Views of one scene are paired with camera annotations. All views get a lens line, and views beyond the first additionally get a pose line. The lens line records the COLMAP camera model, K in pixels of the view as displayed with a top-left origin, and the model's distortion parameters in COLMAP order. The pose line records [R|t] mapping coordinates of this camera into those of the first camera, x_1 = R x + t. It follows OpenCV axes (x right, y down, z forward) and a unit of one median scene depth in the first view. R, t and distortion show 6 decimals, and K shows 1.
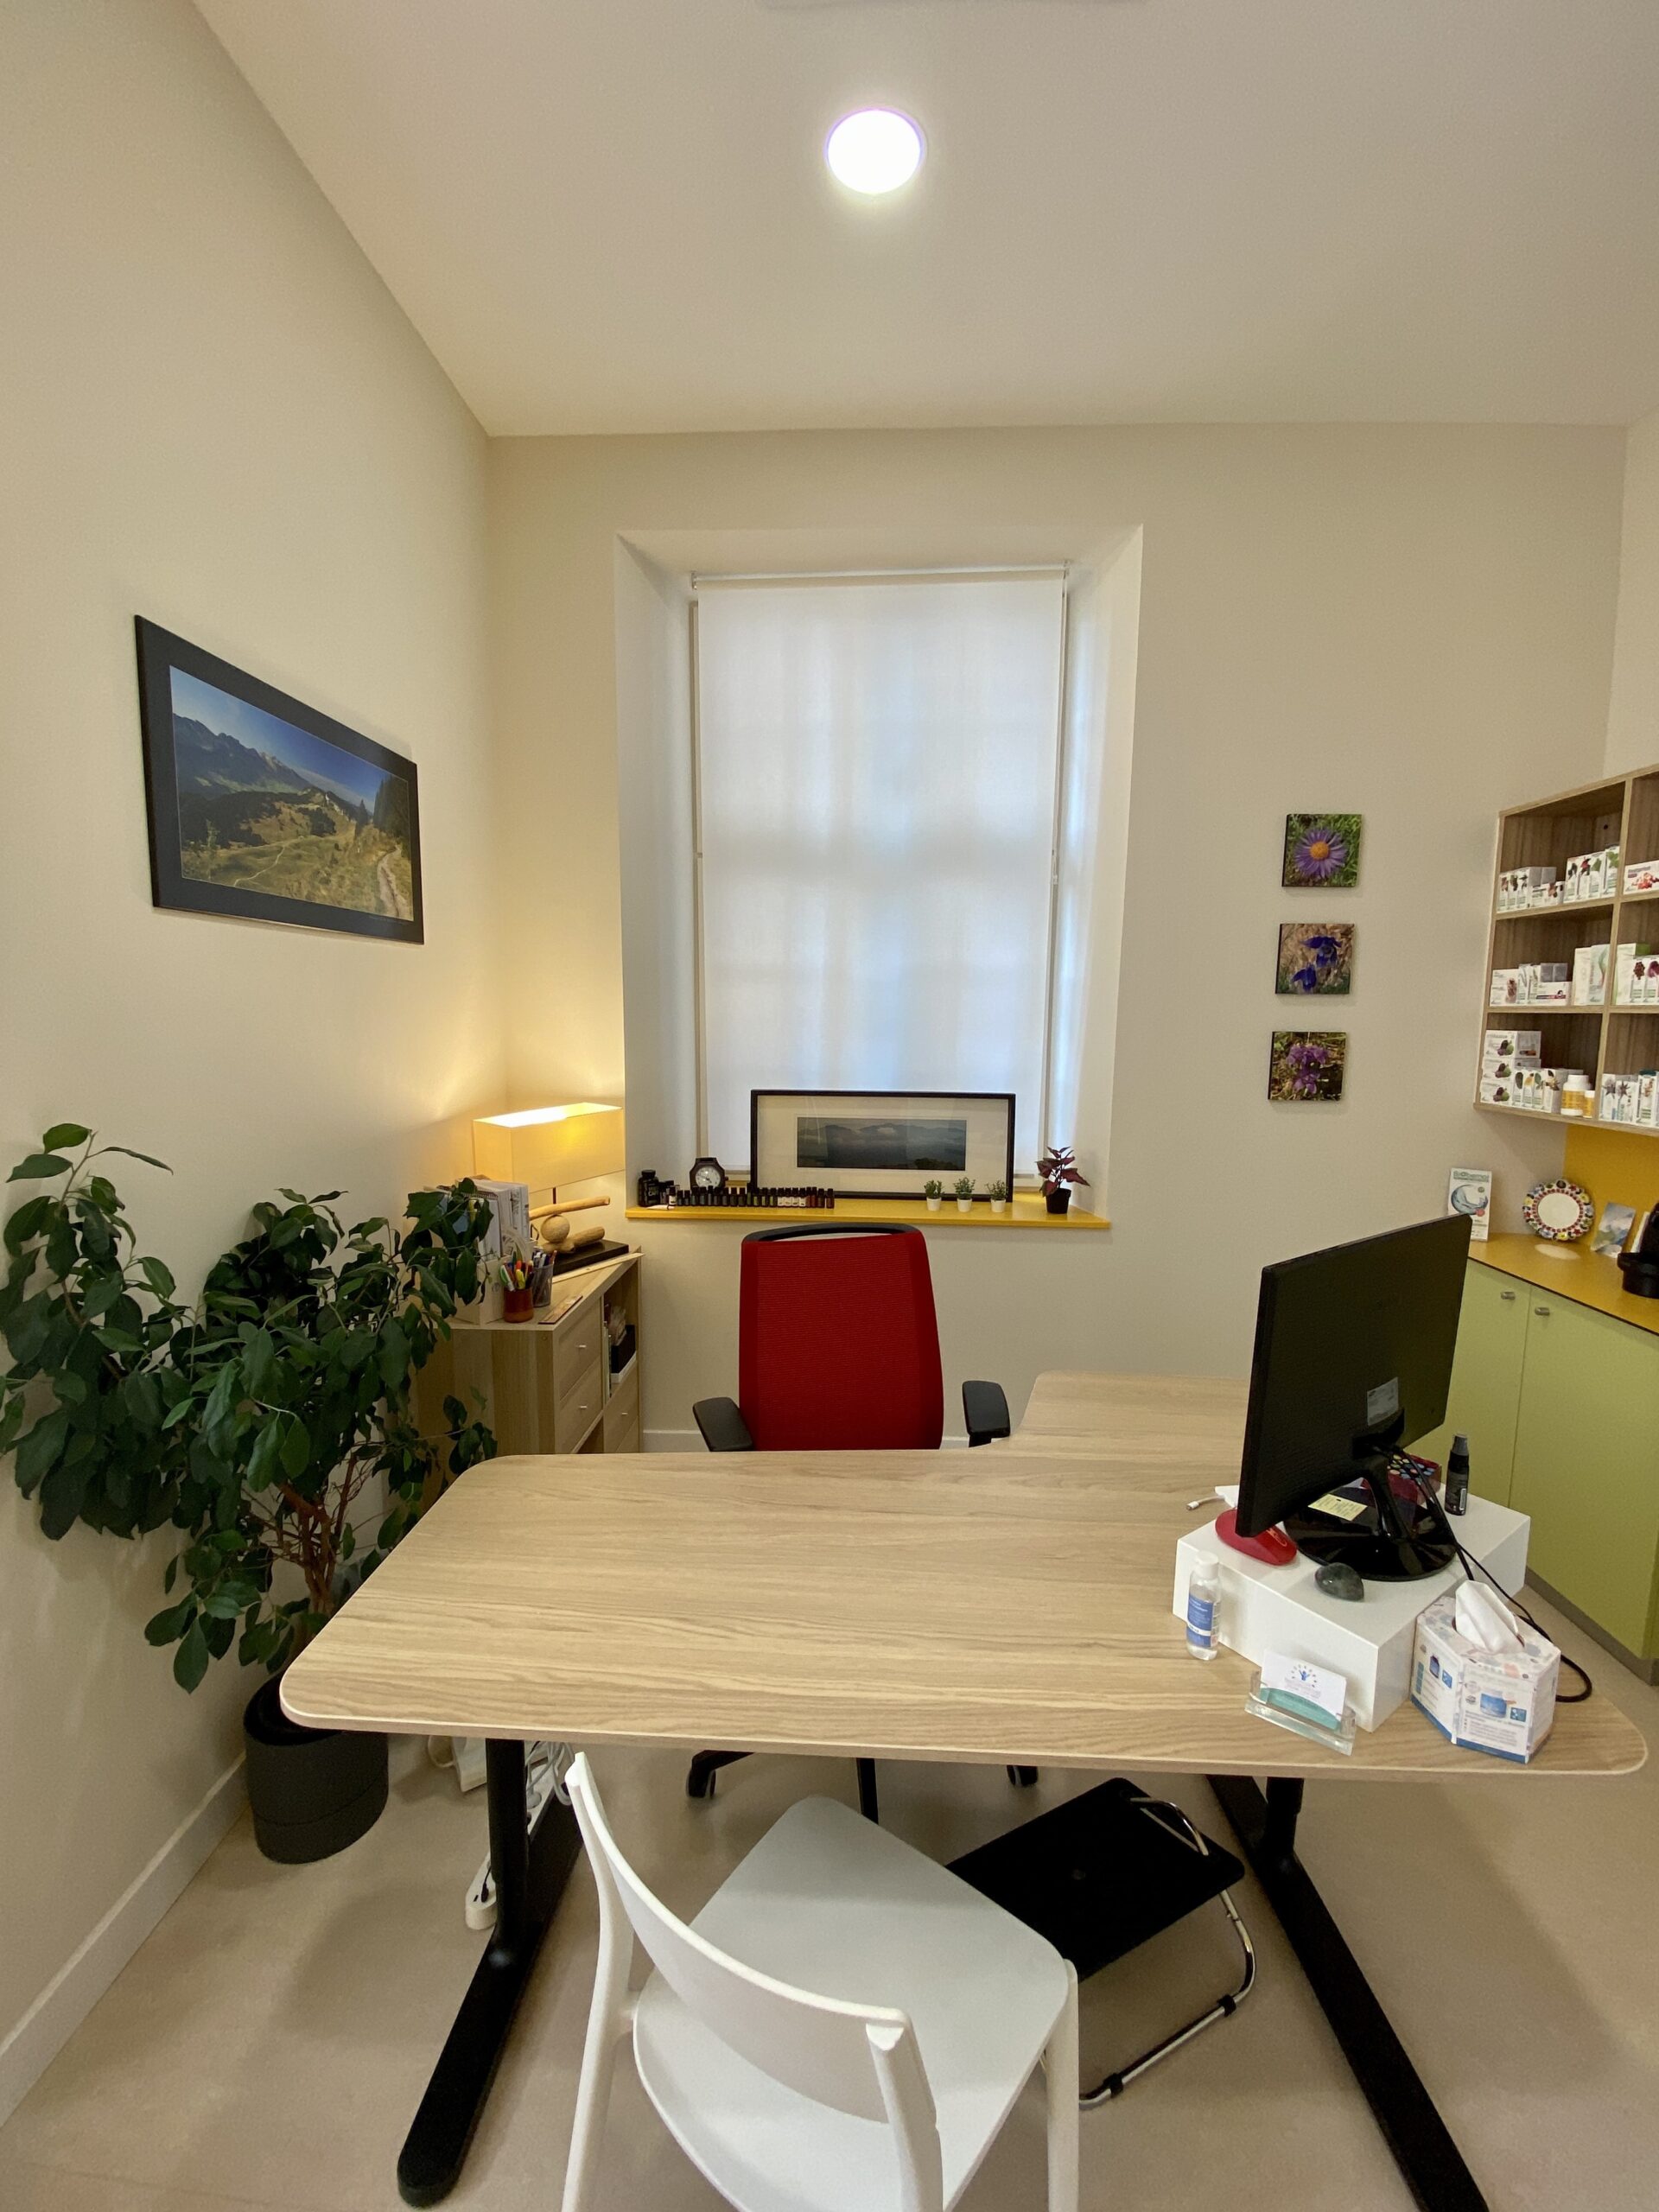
lens RADIAL K [[899.5, 0, 837.1], [0, 899.5, 1100.8], [0, 0, 1]] dist [-0.008477, -0.000696]
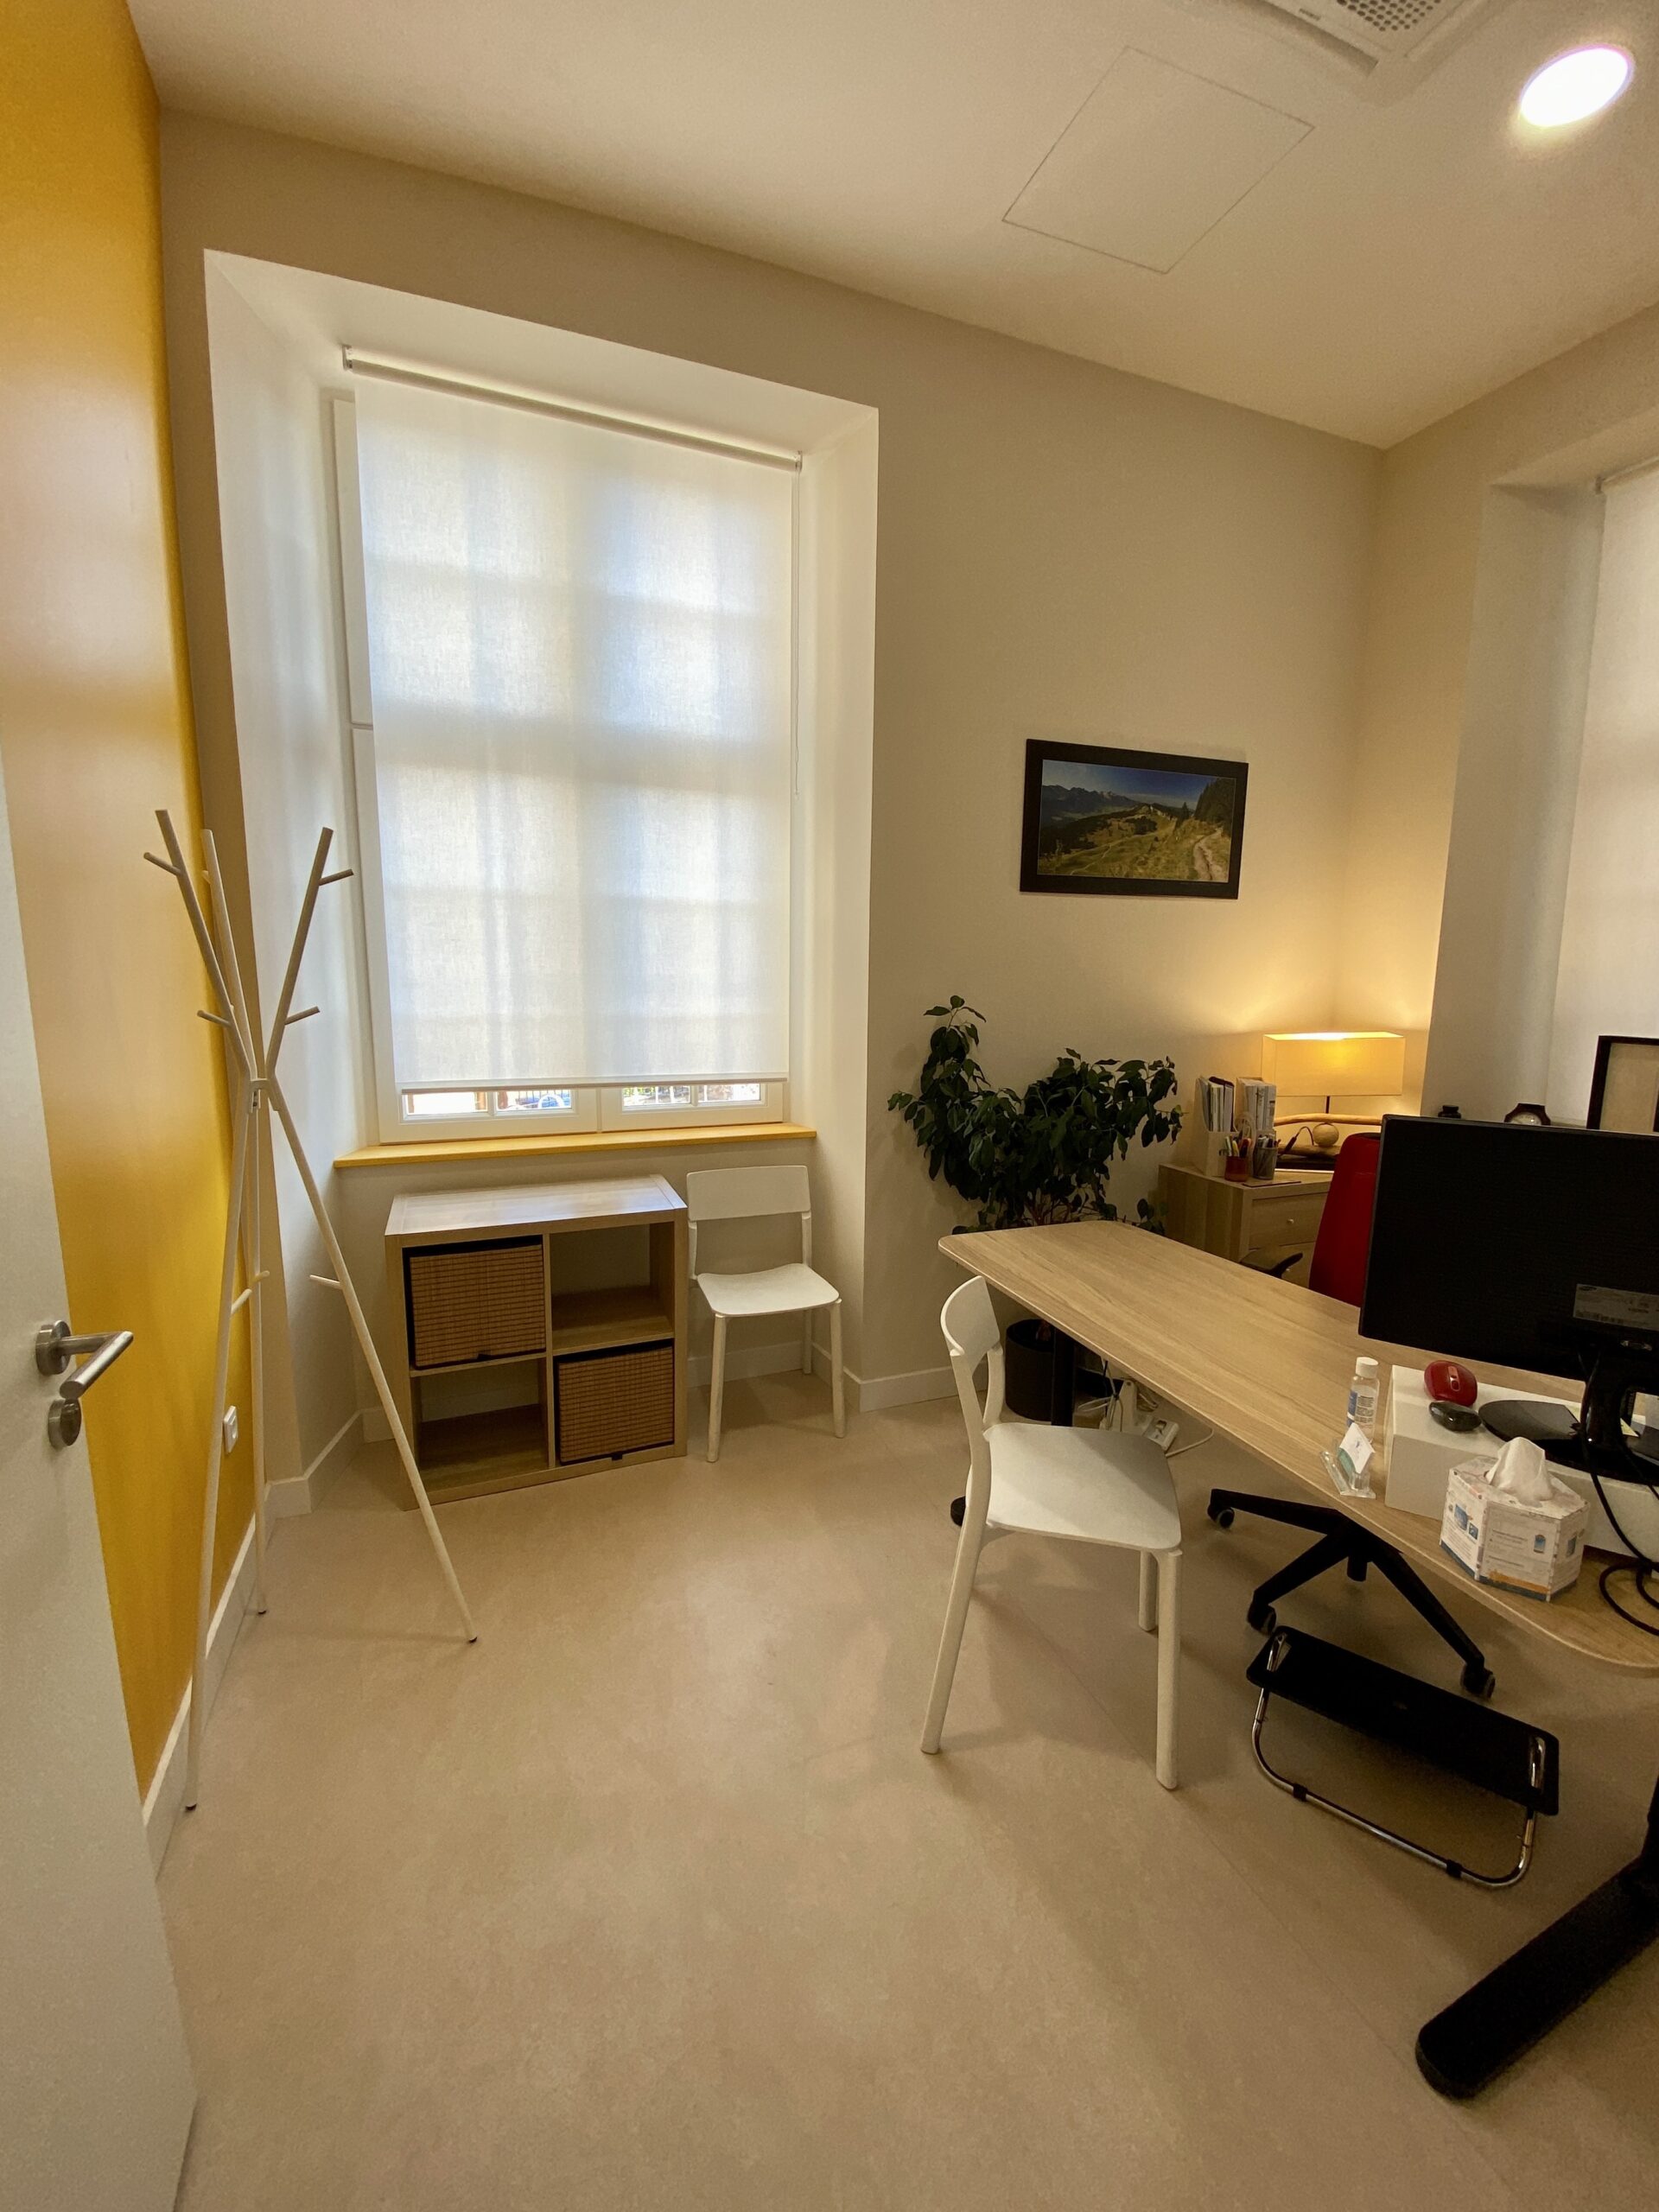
lens RADIAL K [[899.5, 0, 832.2], [0, 899.5, 1092.1], [0, 0, 1]] dist [-0.008477, -0.000696]
pose [[0.412581, 0.132614, -0.901216, 0.553456], [-0.096669, 0.990134, 0.101442, 0.035013], [0.905777, 0.045267, 0.421330, -0.105091]]
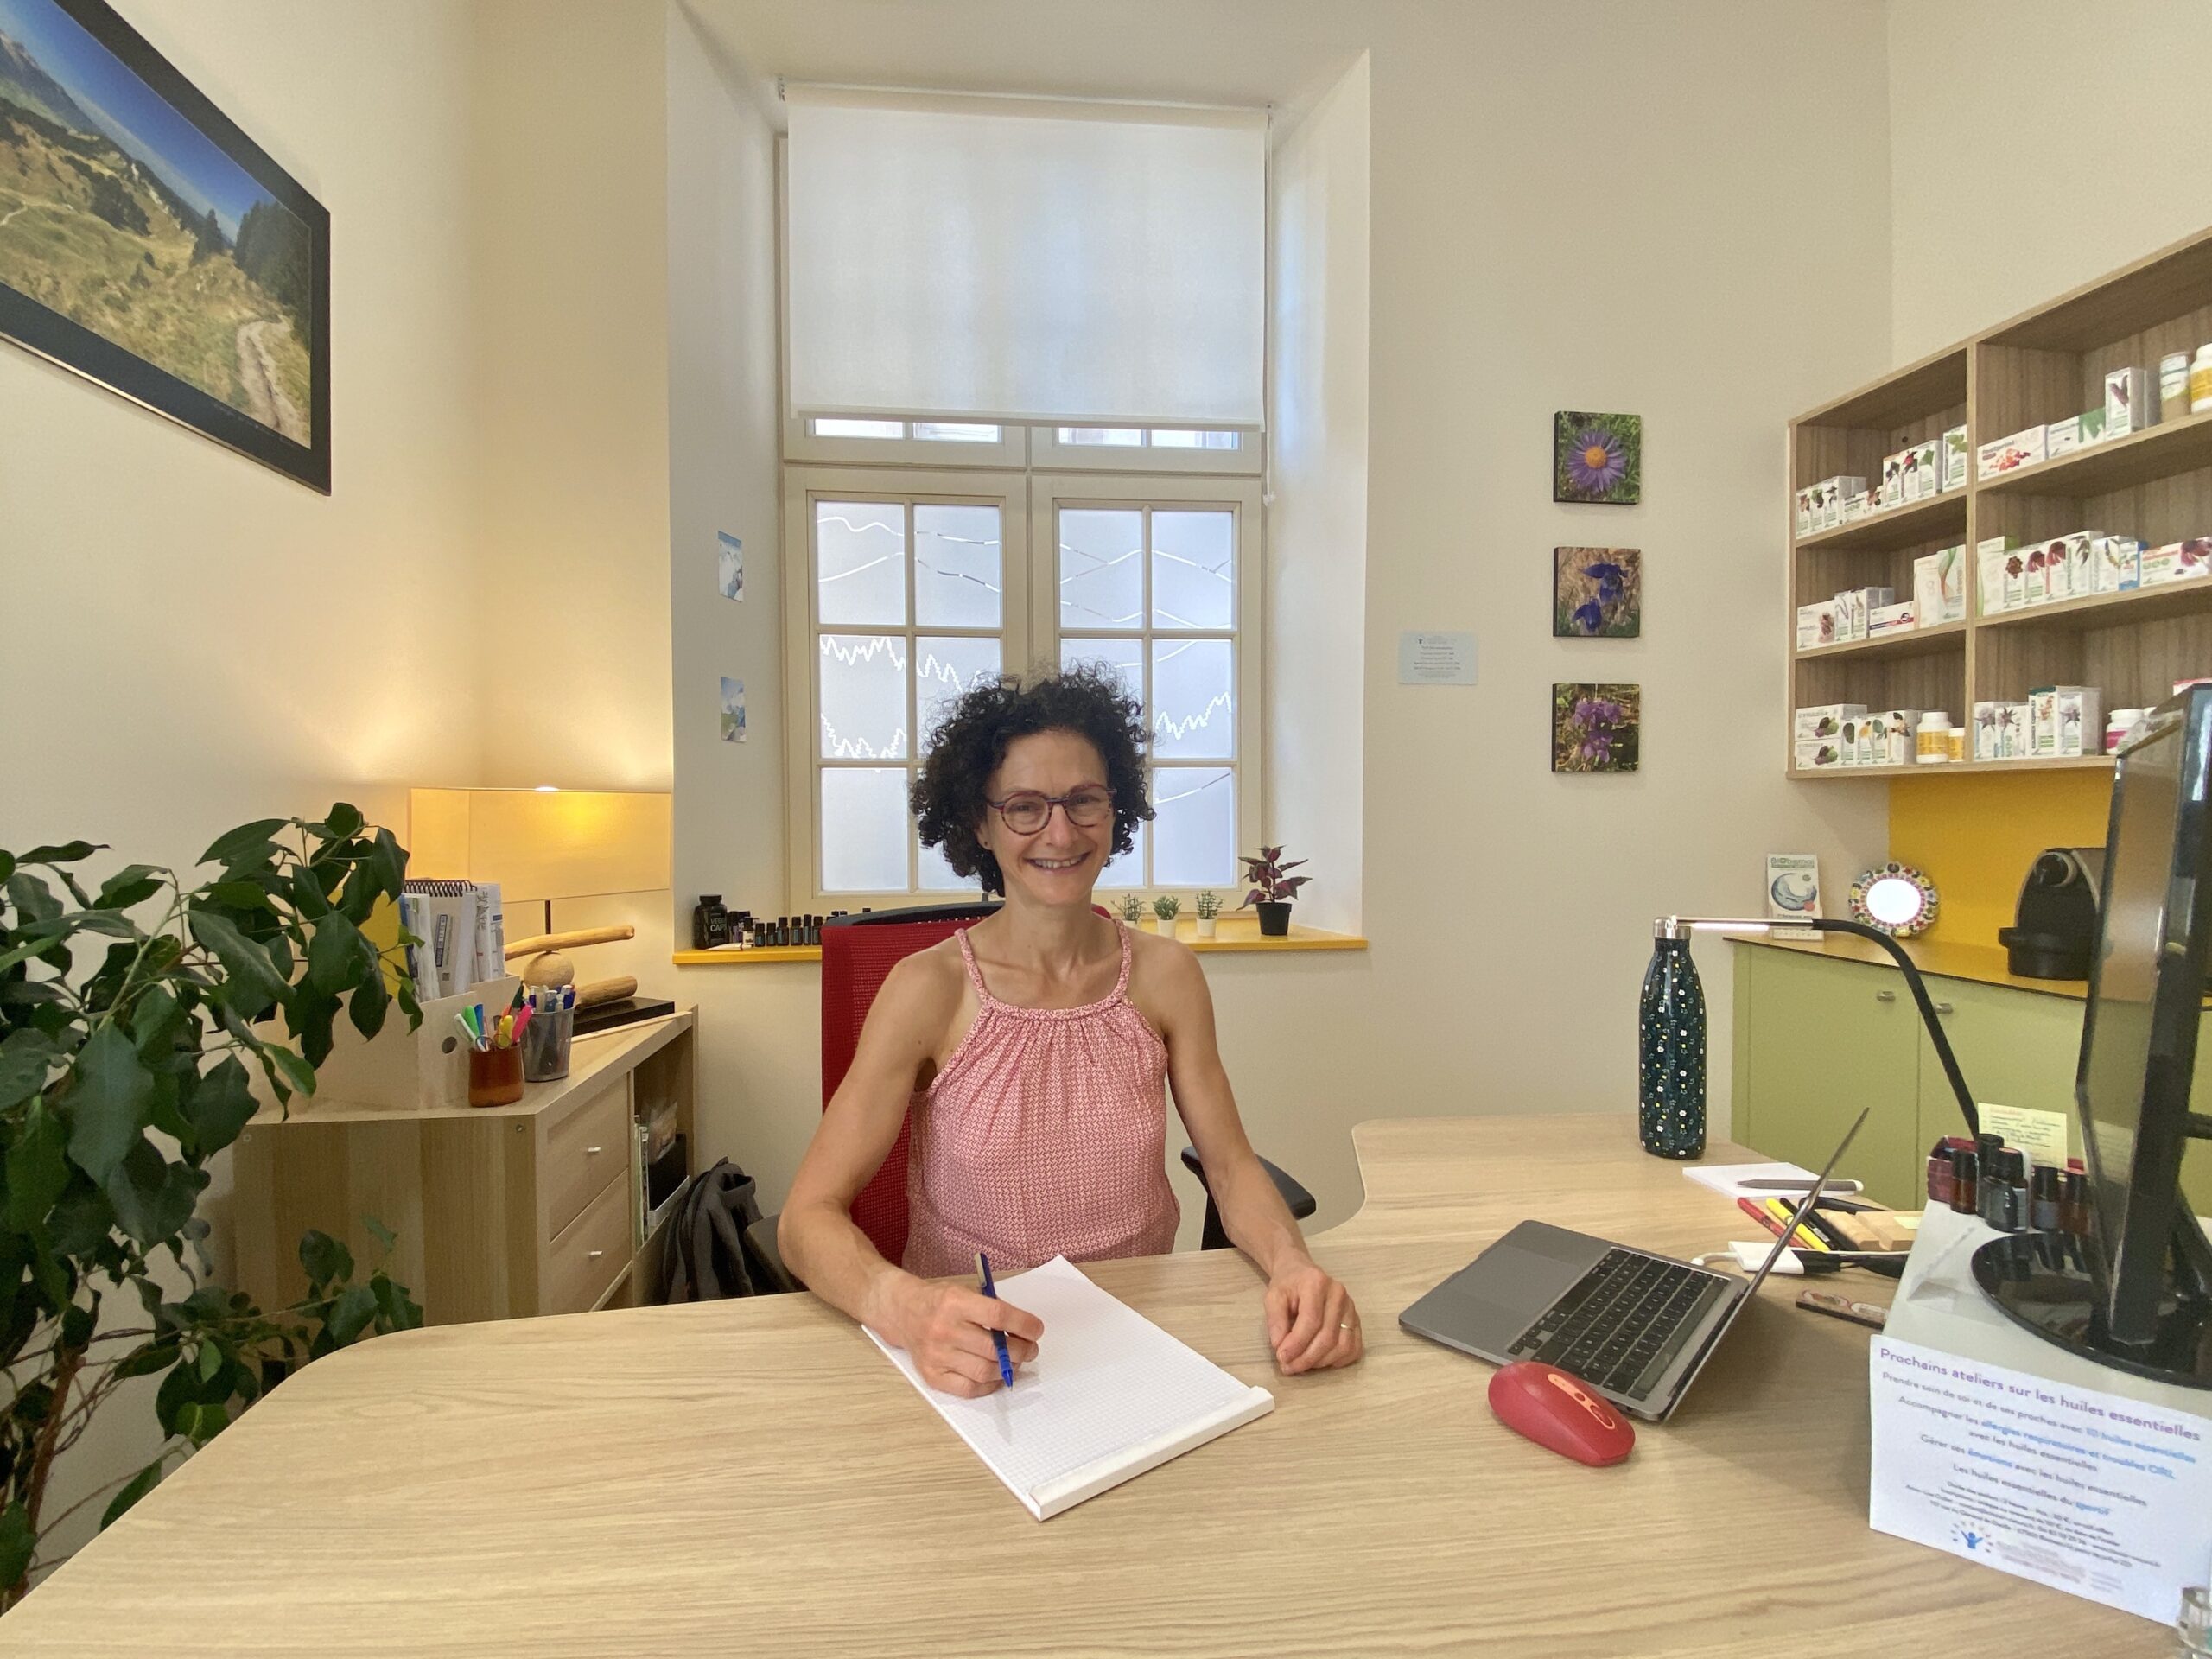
lens RADIAL K [[1016.1, 0, 1111.6], [0, 1016.1, 808.4], [0, 0, 1]] dist [-0.005287, -0.009266]
pose [[0.984879, -0.013645, 0.172705, -0.057126], [0.029555, 0.995513, -0.089893, 0.121306], [-0.170704, 0.093638, 0.980863, 0.259700]]
